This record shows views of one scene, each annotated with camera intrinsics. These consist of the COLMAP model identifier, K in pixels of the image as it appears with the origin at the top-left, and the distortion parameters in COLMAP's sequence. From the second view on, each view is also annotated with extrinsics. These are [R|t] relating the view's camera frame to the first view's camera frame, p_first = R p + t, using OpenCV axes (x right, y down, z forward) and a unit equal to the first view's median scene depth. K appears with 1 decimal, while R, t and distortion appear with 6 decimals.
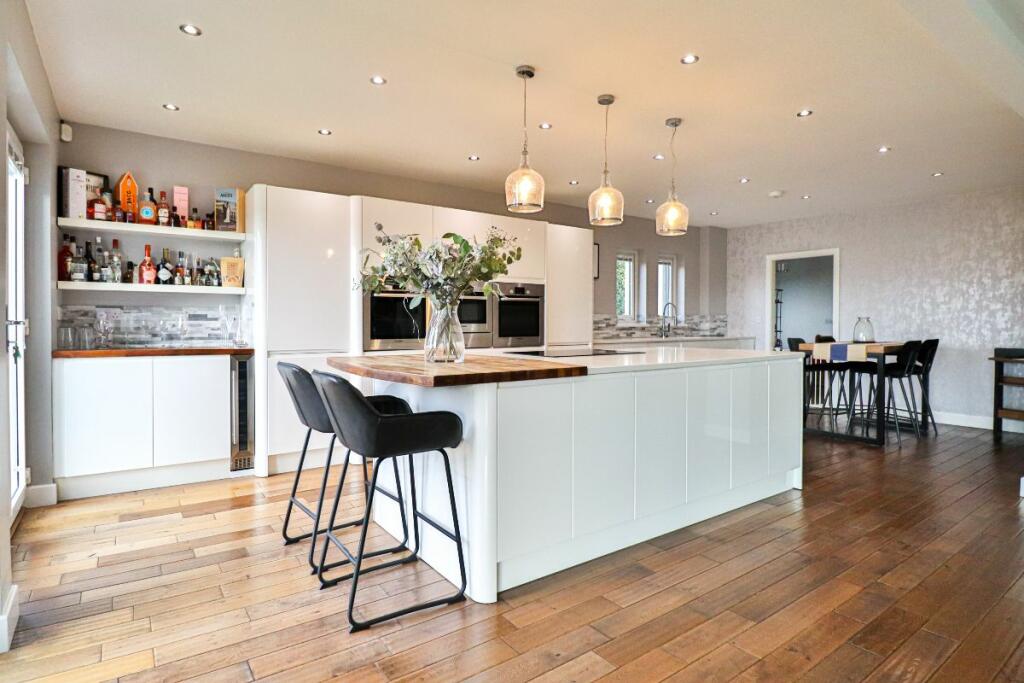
lens RADIAL K [[529.9, 0, 504.8], [0, 529.9, 343.5], [0, 0, 1]] dist [-0.031016, 0.000447]
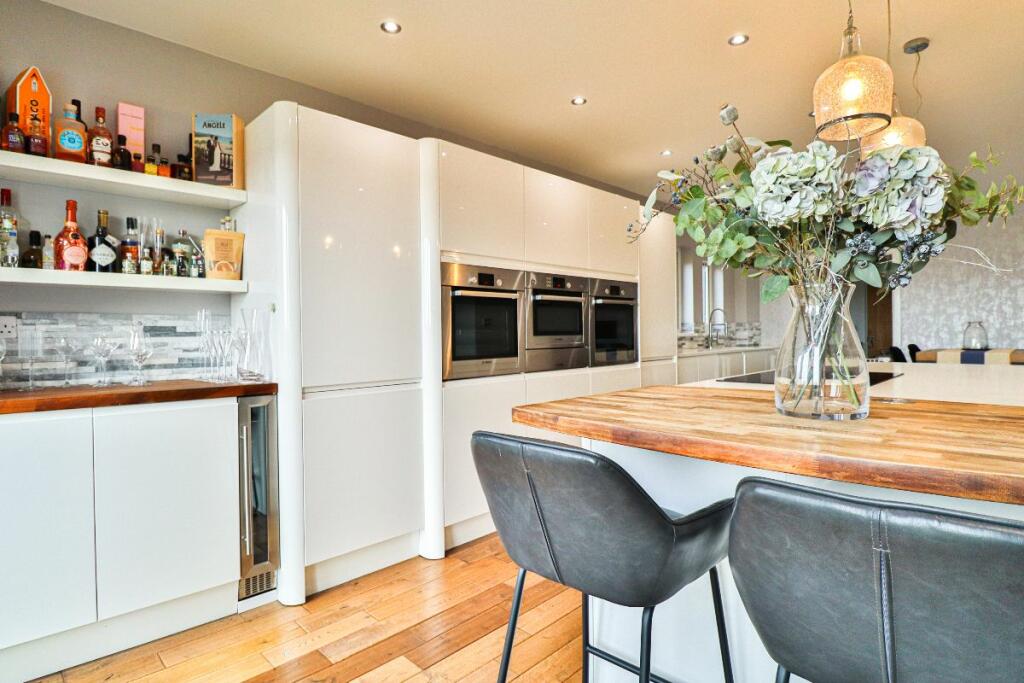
lens RADIAL K [[529.9, 0, 518.1], [0, 529.9, 347.1], [0, 0, 1]] dist [-0.031016, 0.000447]
pose [[0.987784, -0.018438, 0.154733, -0.289300], [0.020616, 0.999710, -0.012481, -0.016819], [-0.154458, 0.015519, 0.987877, 0.369917]]
